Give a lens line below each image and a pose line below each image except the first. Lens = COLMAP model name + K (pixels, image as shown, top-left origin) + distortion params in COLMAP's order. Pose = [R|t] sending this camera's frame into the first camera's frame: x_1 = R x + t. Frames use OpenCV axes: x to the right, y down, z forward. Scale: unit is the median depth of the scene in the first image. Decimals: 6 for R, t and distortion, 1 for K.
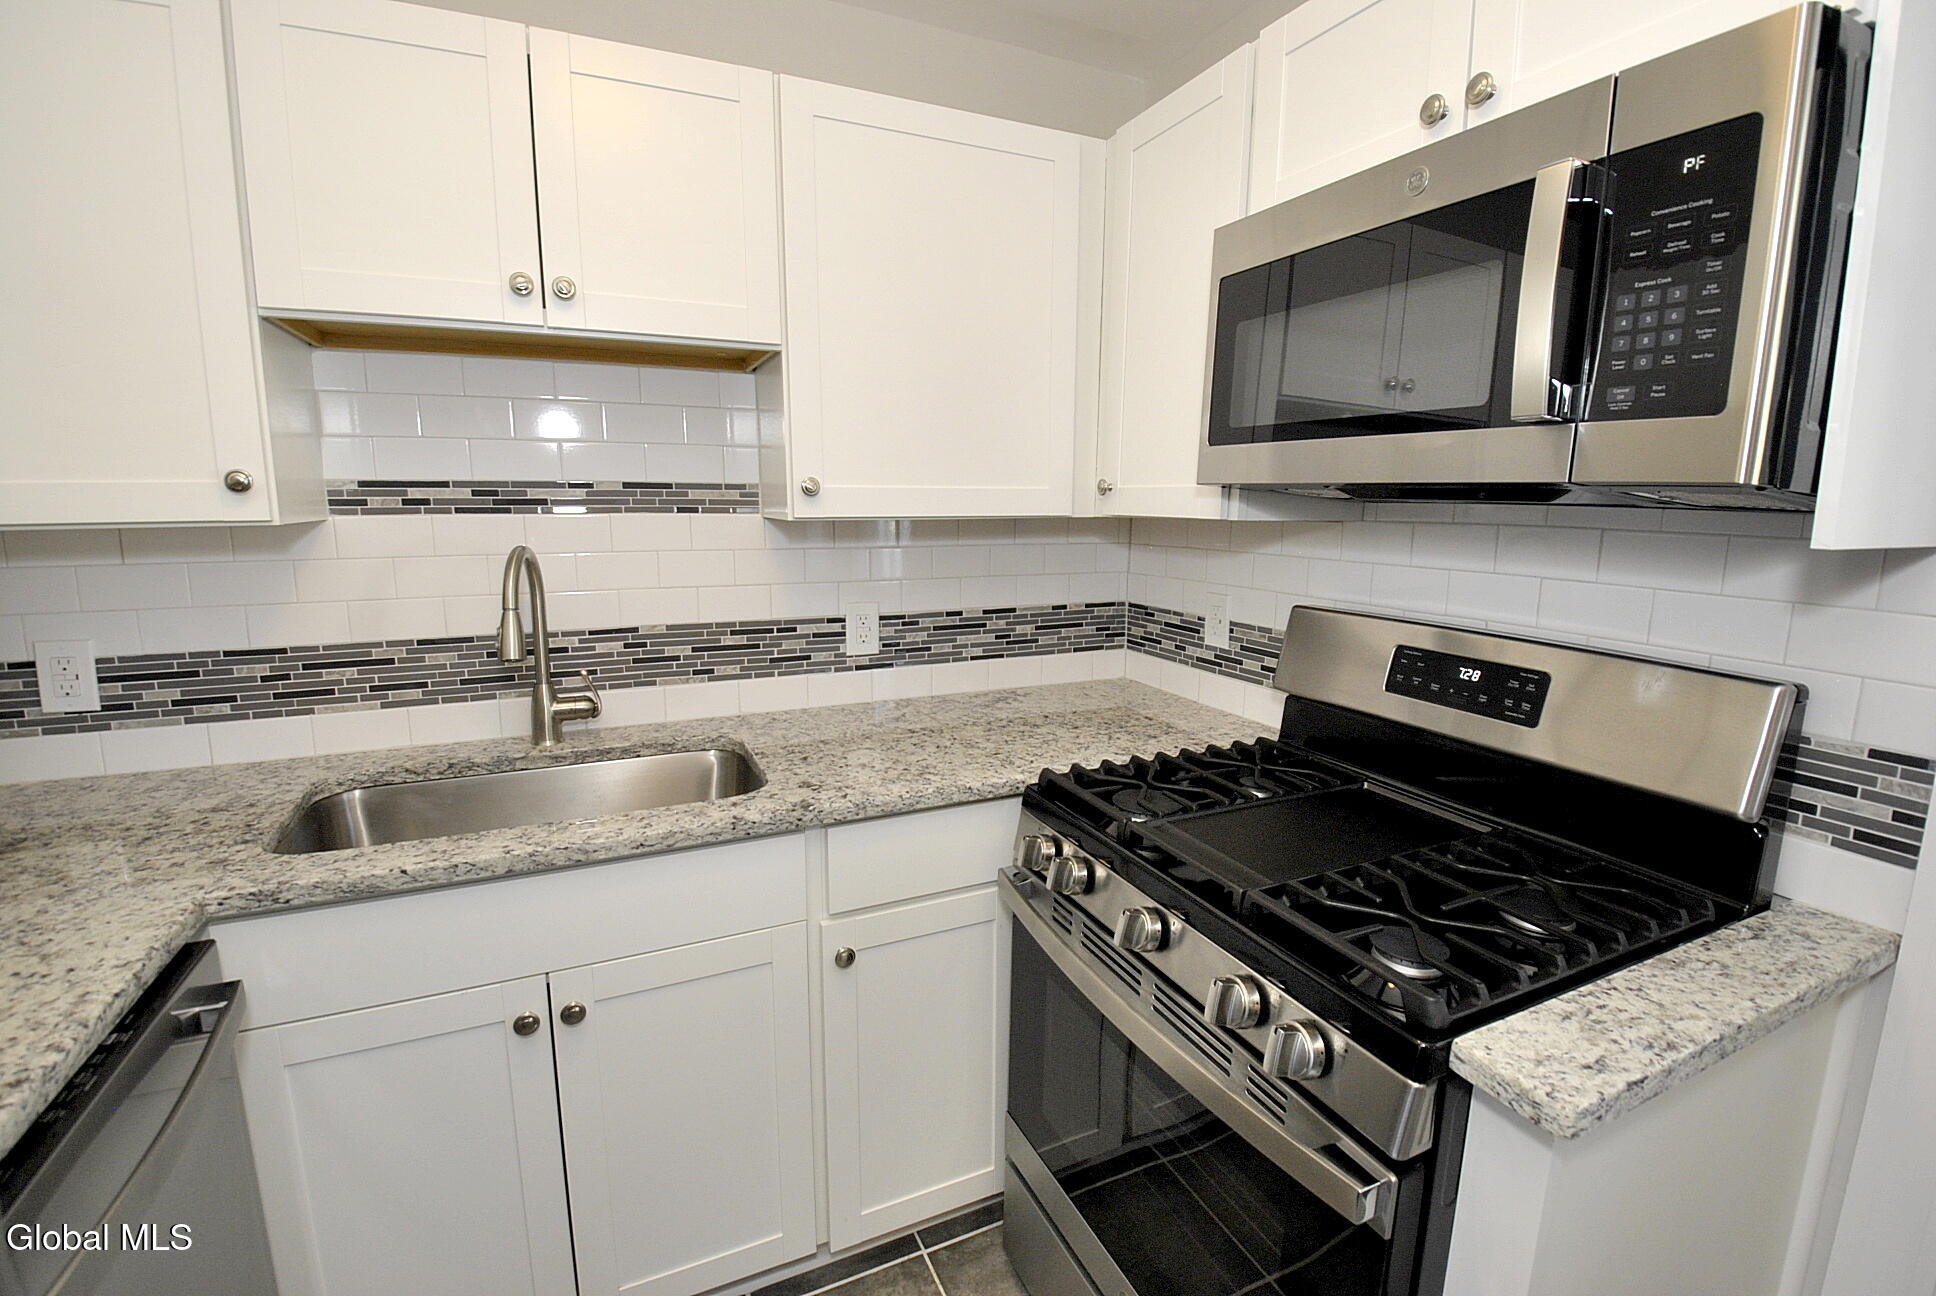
lens RADIAL K [[859.0, 0, 971.4], [0, 859.0, 639.2], [0, 0, 1]] dist [-0.001027, -0.012262]
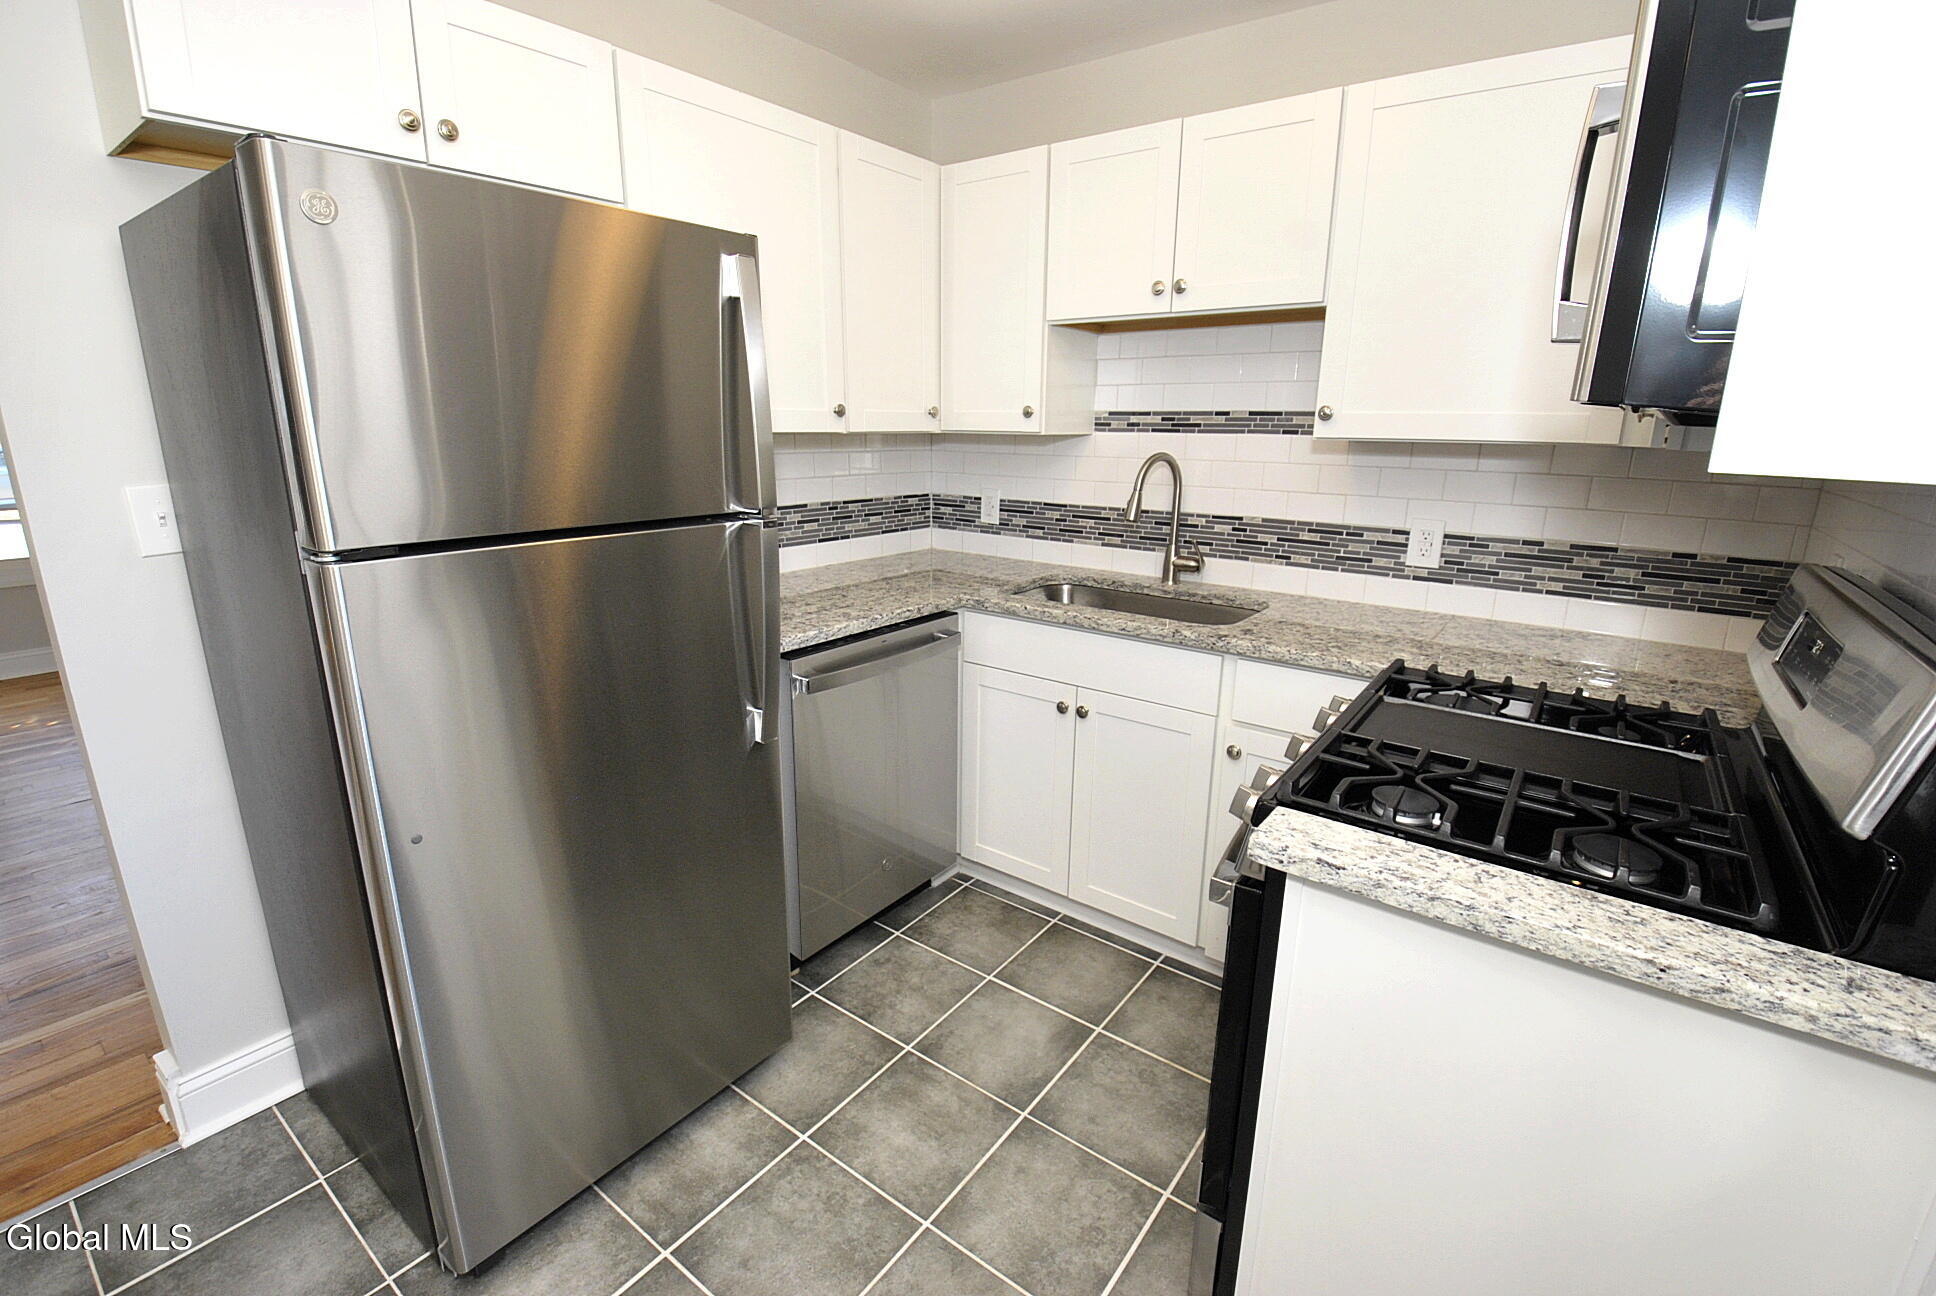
lens RADIAL K [[859.0, 0, 972.6], [0, 859.0, 648.7], [0, 0, 1]] dist [-0.001027, -0.012262]
pose [[0.473763, 0.227075, -0.850873, 0.666105], [-0.152469, 0.972744, 0.174705, 0.018109], [0.867353, 0.046963, 0.495472, -0.067907]]
